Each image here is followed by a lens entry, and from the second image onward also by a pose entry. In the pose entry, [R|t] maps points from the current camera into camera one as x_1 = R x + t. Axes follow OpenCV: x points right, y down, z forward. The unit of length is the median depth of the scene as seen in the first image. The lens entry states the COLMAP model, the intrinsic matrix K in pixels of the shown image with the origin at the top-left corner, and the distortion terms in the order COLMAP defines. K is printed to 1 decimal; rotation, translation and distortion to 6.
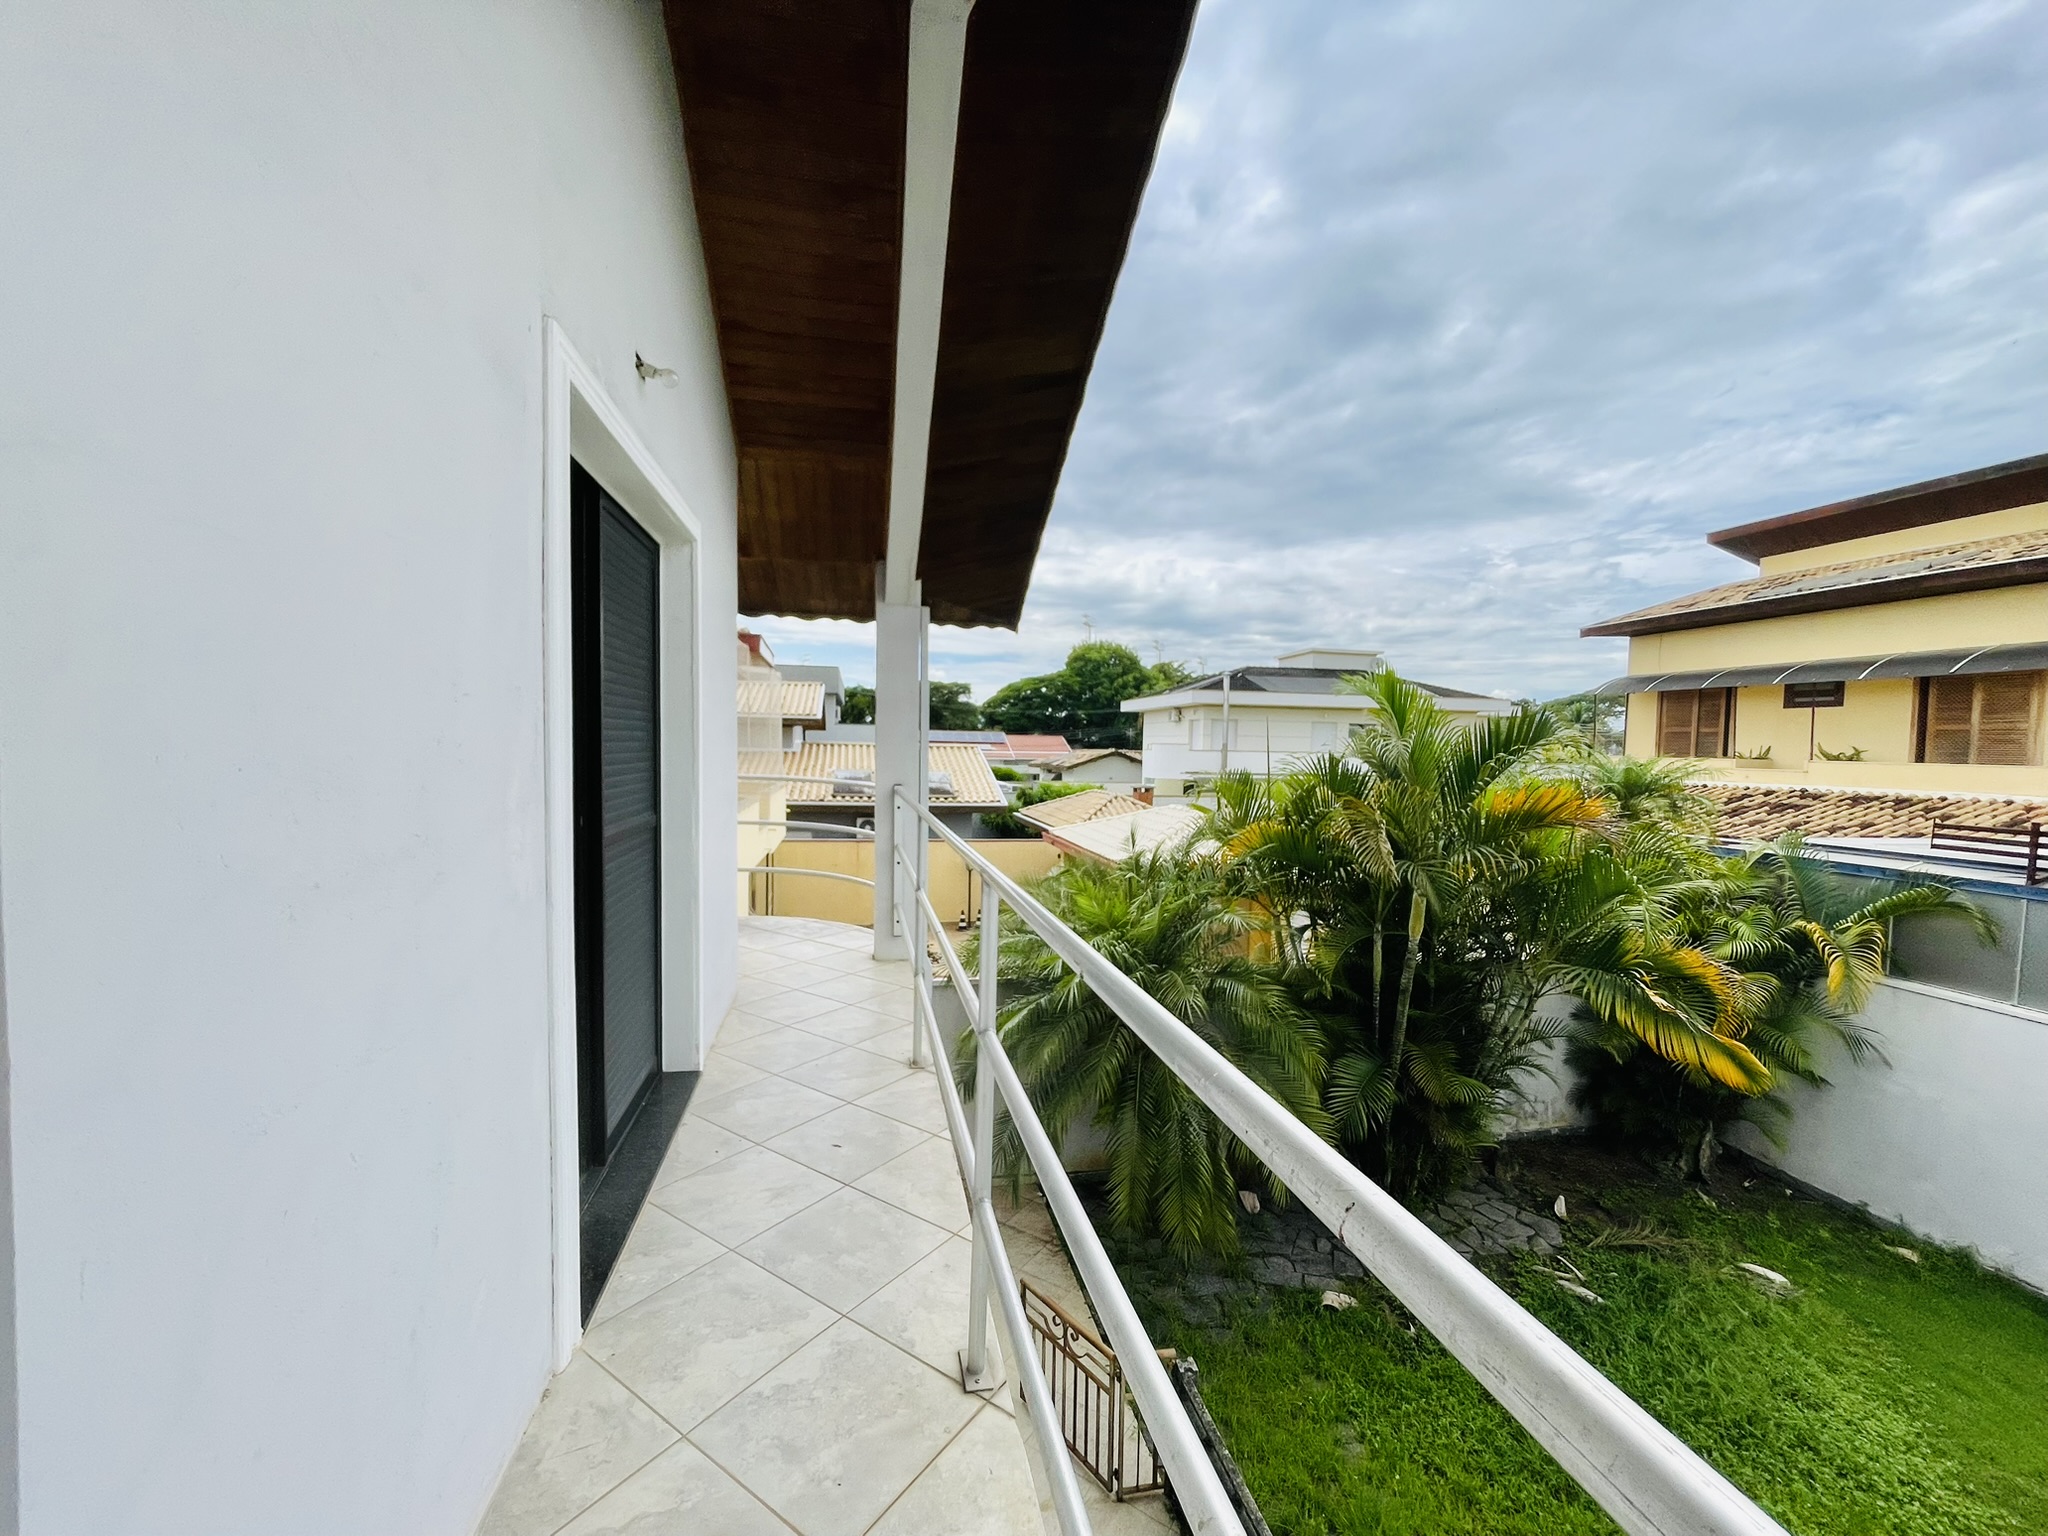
lens RADIAL K [[826.5, 0, 1015.8], [0, 826.5, 785.0], [0, 0, 1]] dist [-0.007295, -0.000784]
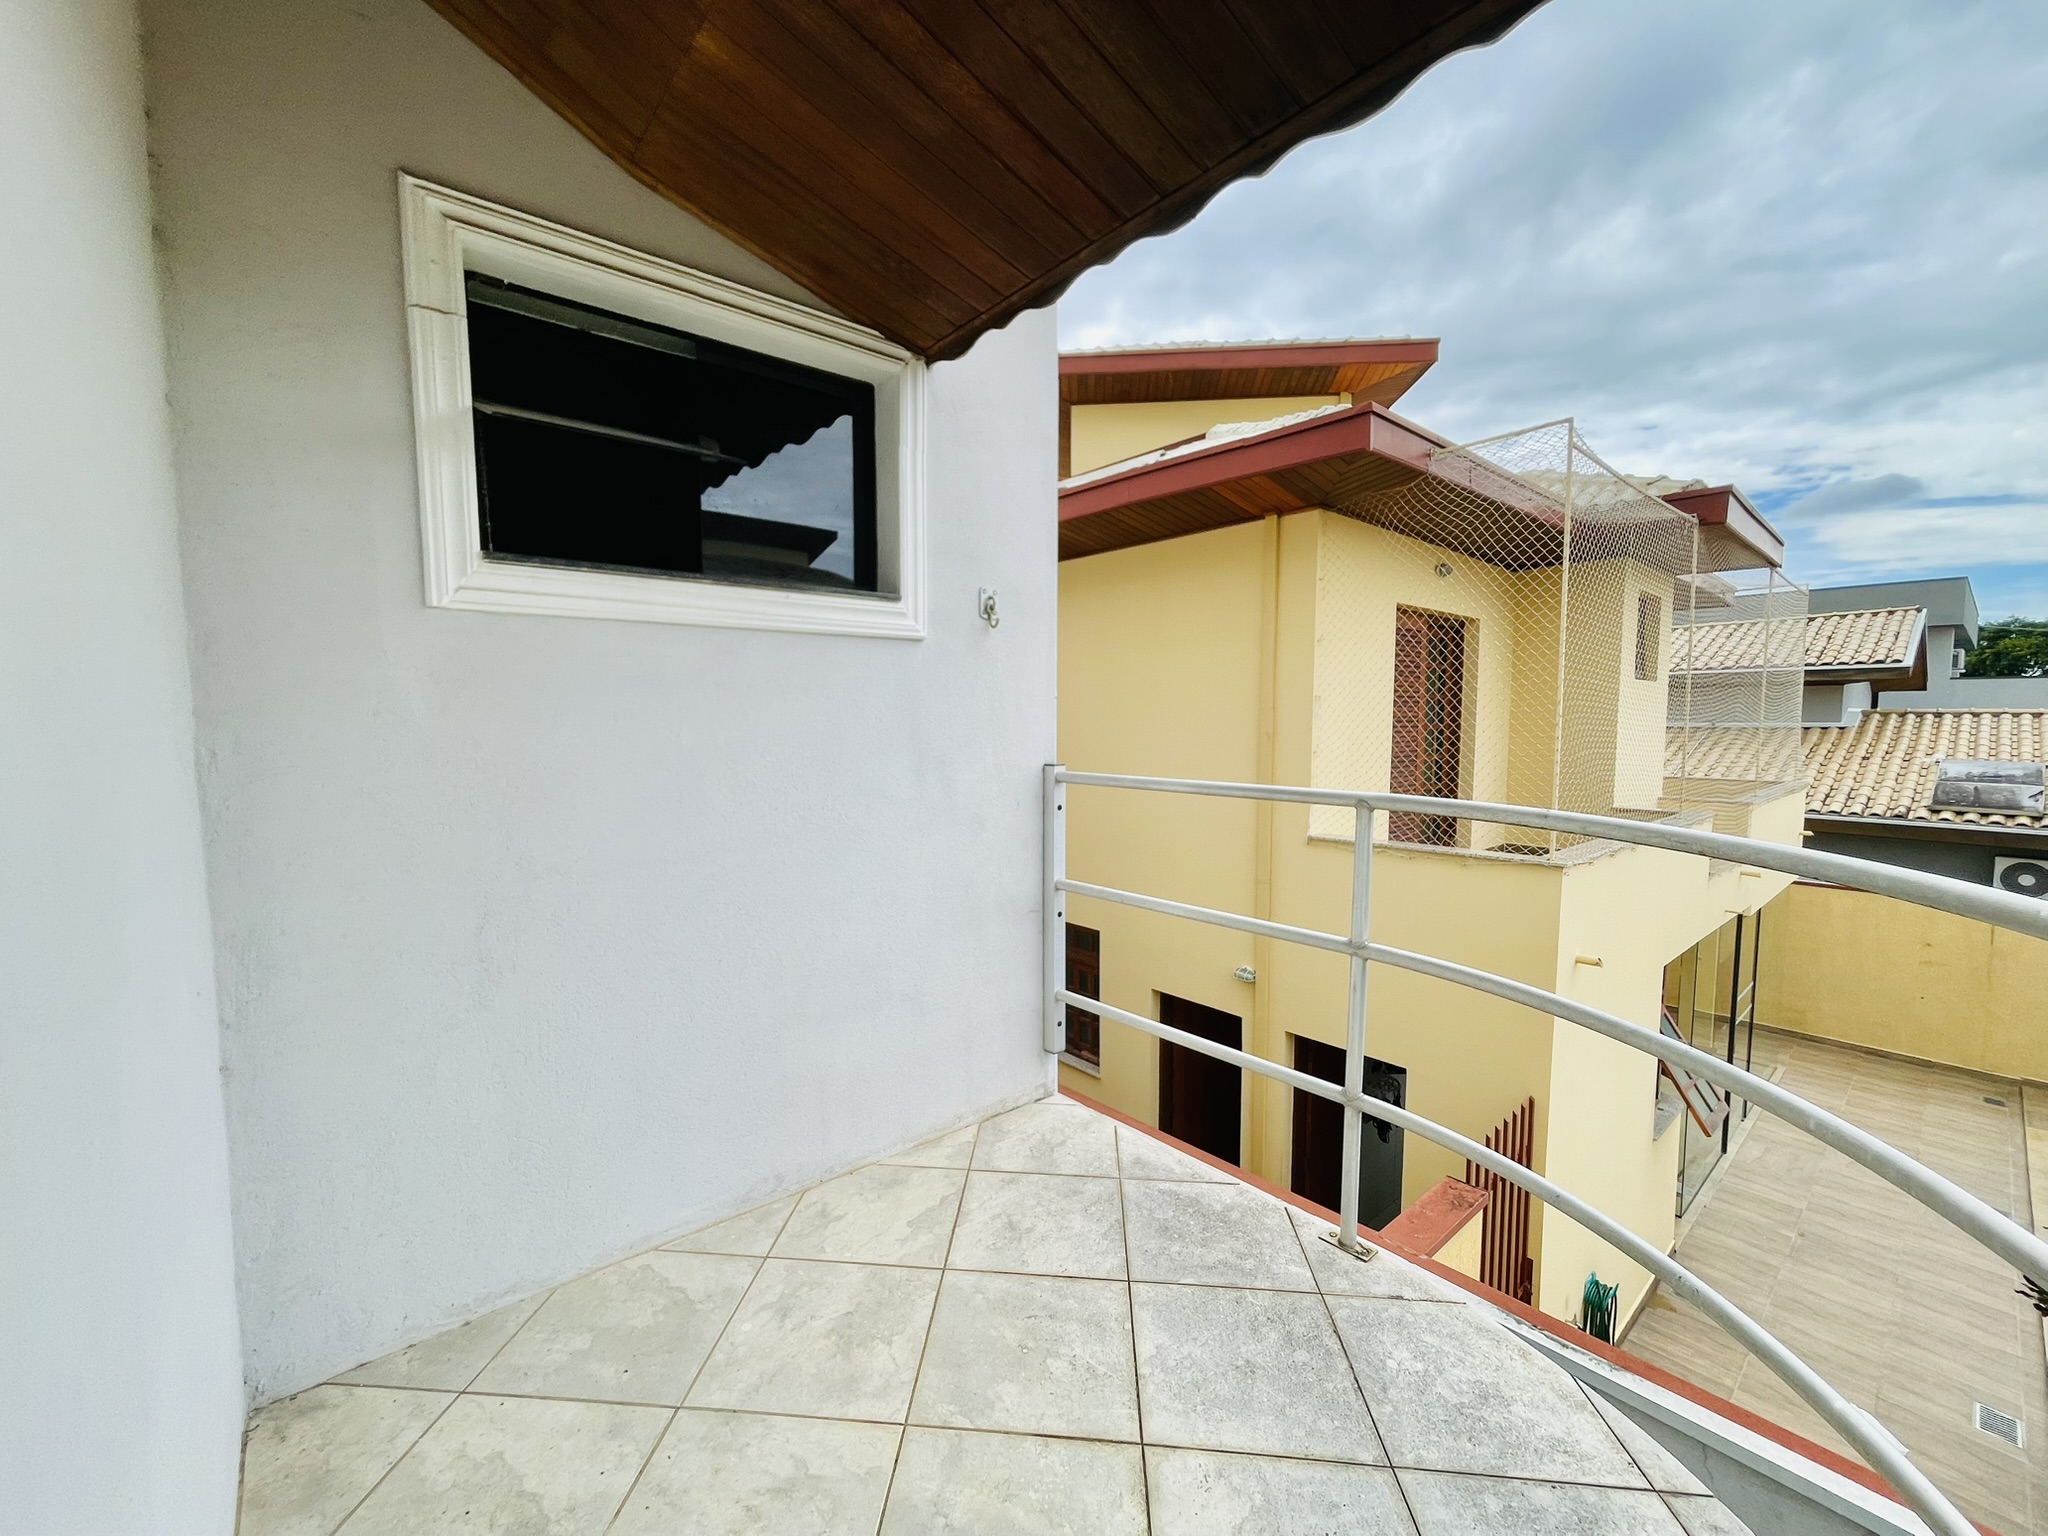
lens RADIAL K [[826.5, 0, 971.6], [0, 826.5, 786.5], [0, 0, 1]] dist [-0.007295, -0.000784]
pose [[0.463021, 0.056447, -0.884548, -0.041526], [-0.029959, 0.998397, 0.048030, -0.007696], [0.885841, 0.004261, 0.463969, 0.204284]]
